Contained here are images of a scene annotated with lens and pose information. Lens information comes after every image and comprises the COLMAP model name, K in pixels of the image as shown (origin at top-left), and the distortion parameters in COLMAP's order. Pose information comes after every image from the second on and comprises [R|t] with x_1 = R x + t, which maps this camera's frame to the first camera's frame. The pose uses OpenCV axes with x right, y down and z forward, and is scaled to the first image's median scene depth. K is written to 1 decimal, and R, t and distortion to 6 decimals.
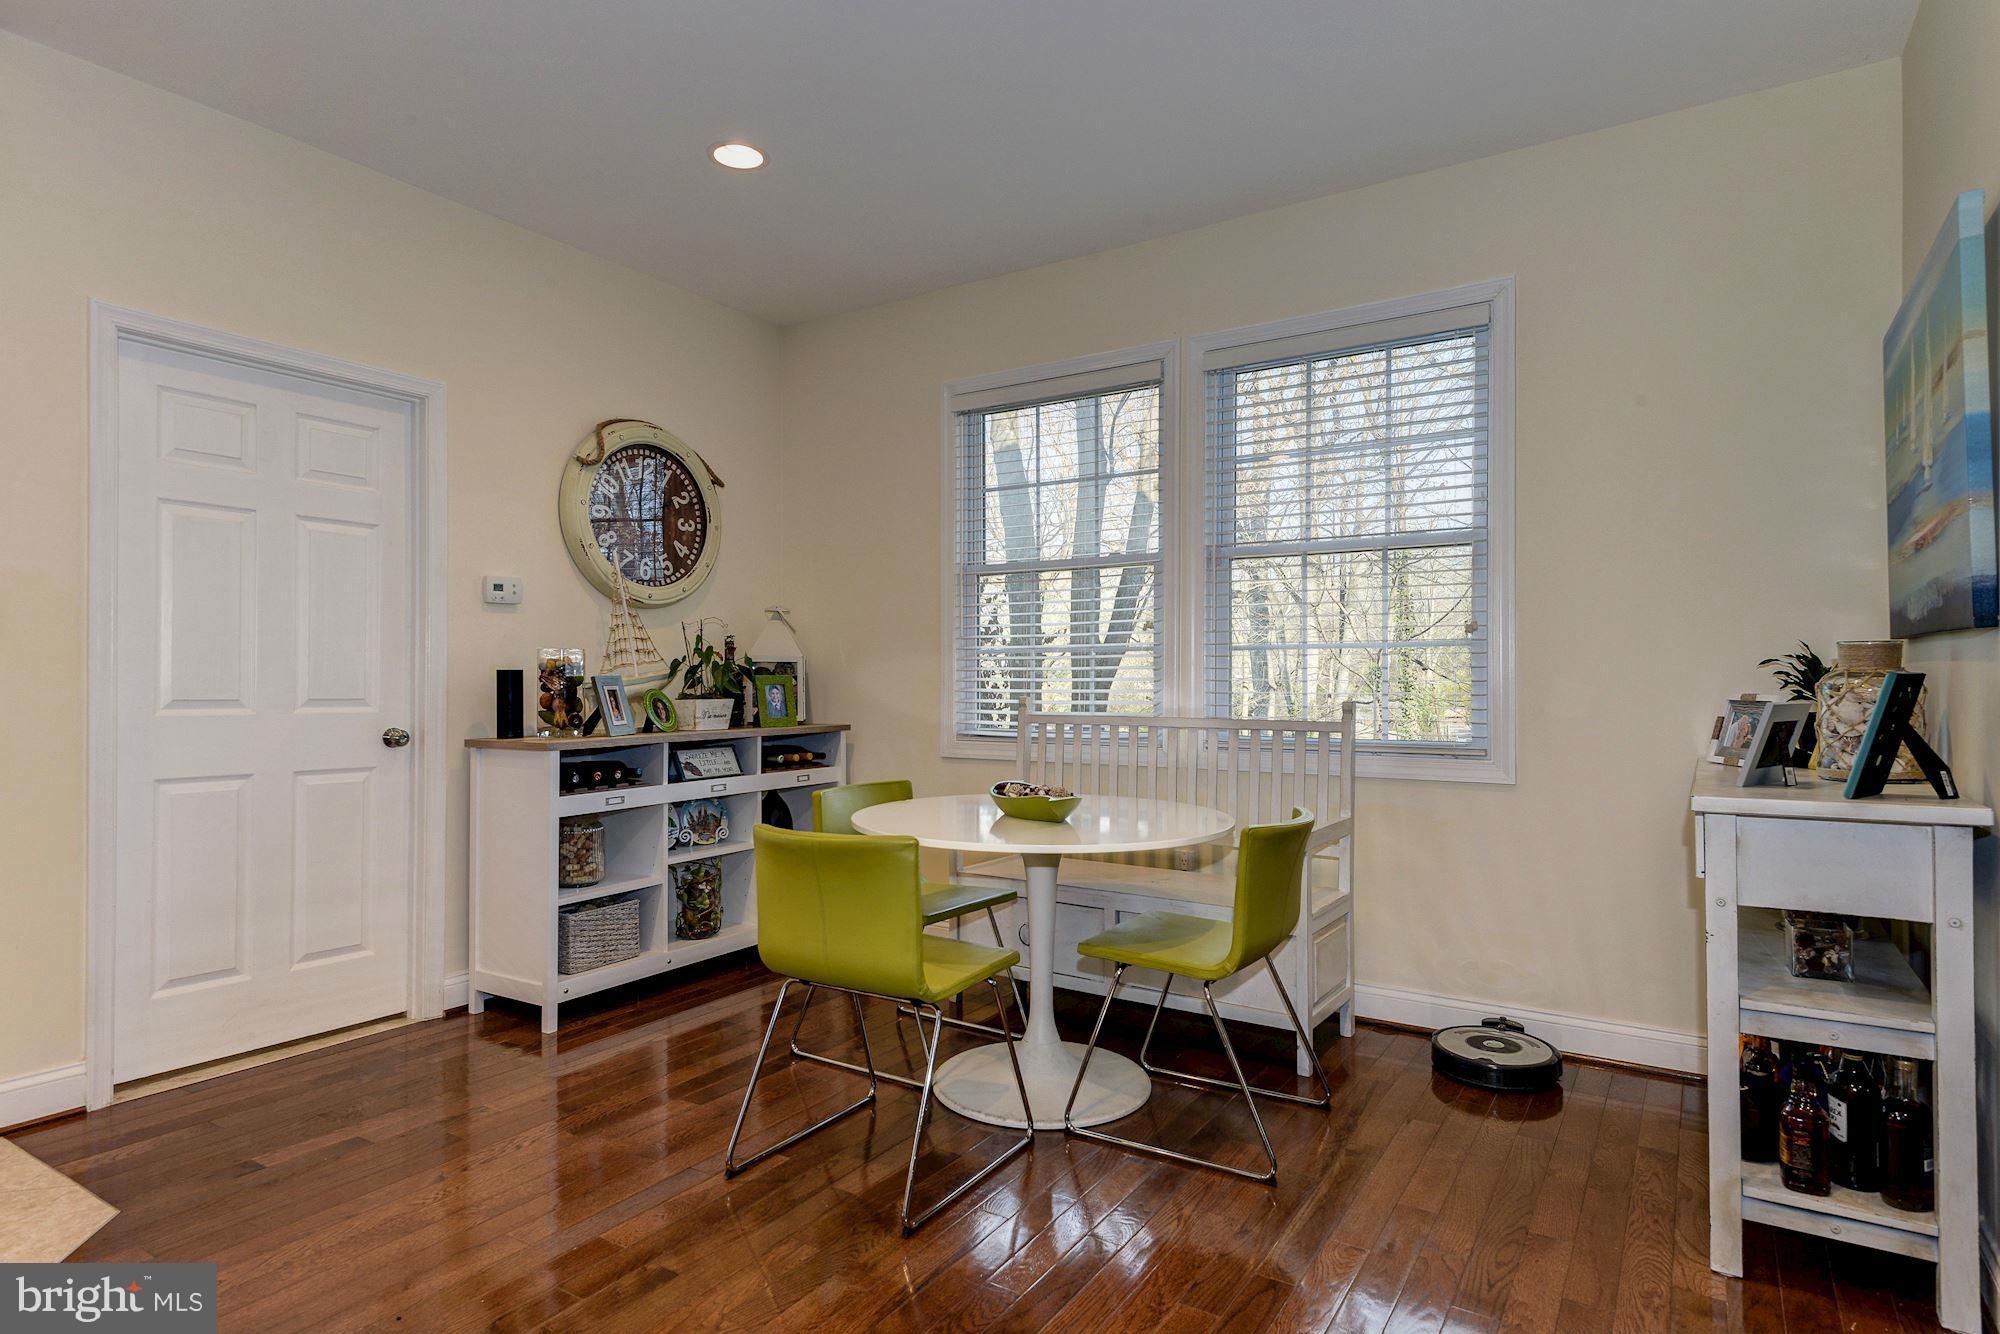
lens RADIAL K [[1068.6, 0, 1000.0], [0, 1068.6, 667.0], [0, 0, 1]] dist [0.000918, -0.000120]
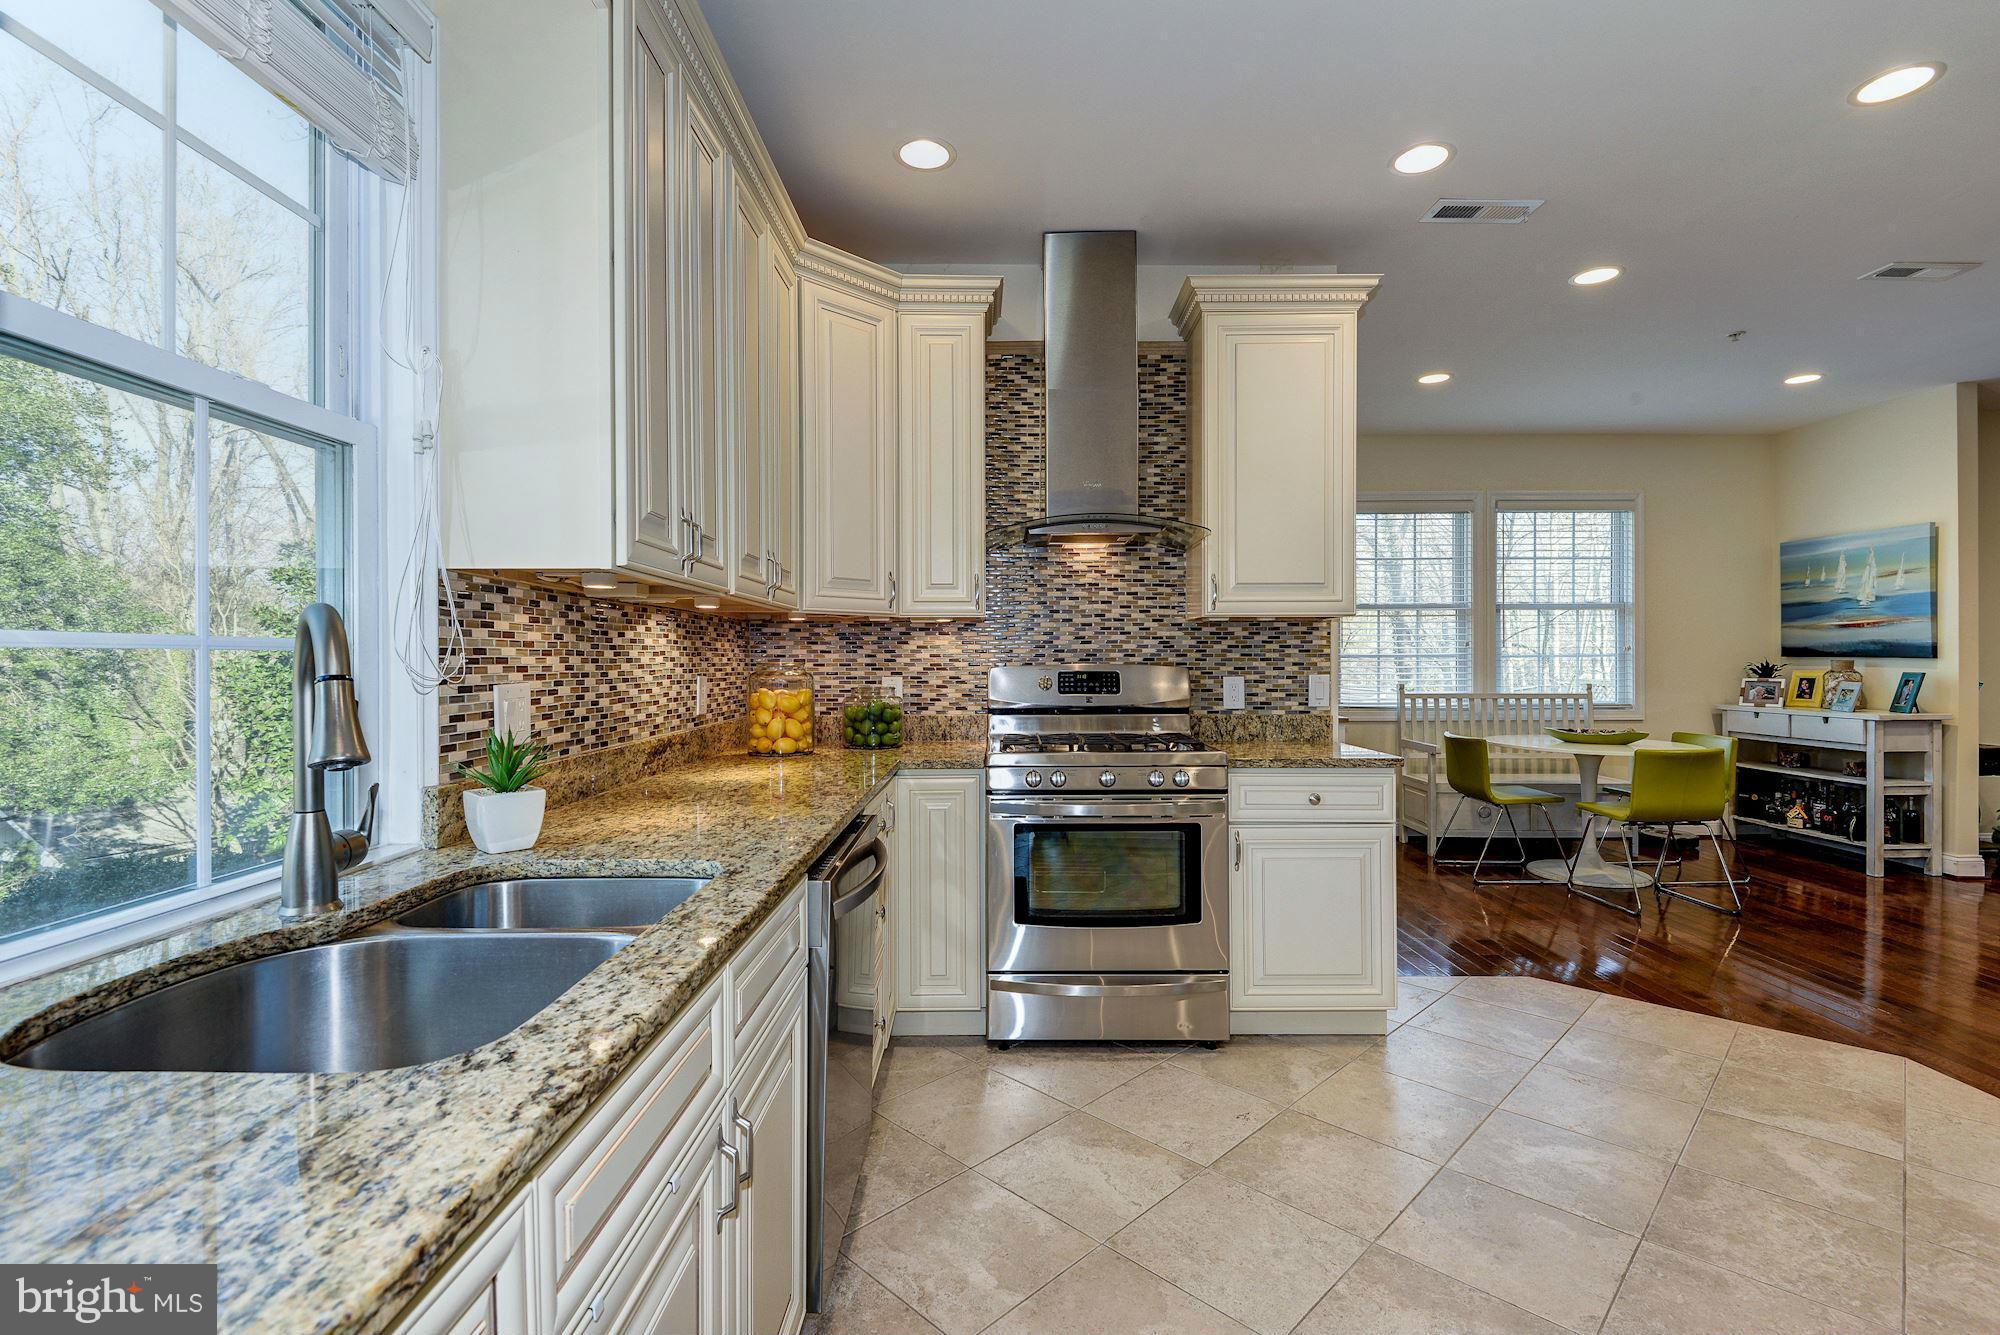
lens RADIAL K [[920.9, 0, 1000.0], [0, 920.9, 667.5], [0, 0, 1]] dist [0.019343, -0.022511]
pose [[0.852311, -0.011220, 0.522914, -1.438542], [-0.003779, 0.999612, 0.027608, -0.041176], [-0.523021, -0.025507, 0.851938, 0.058415]]
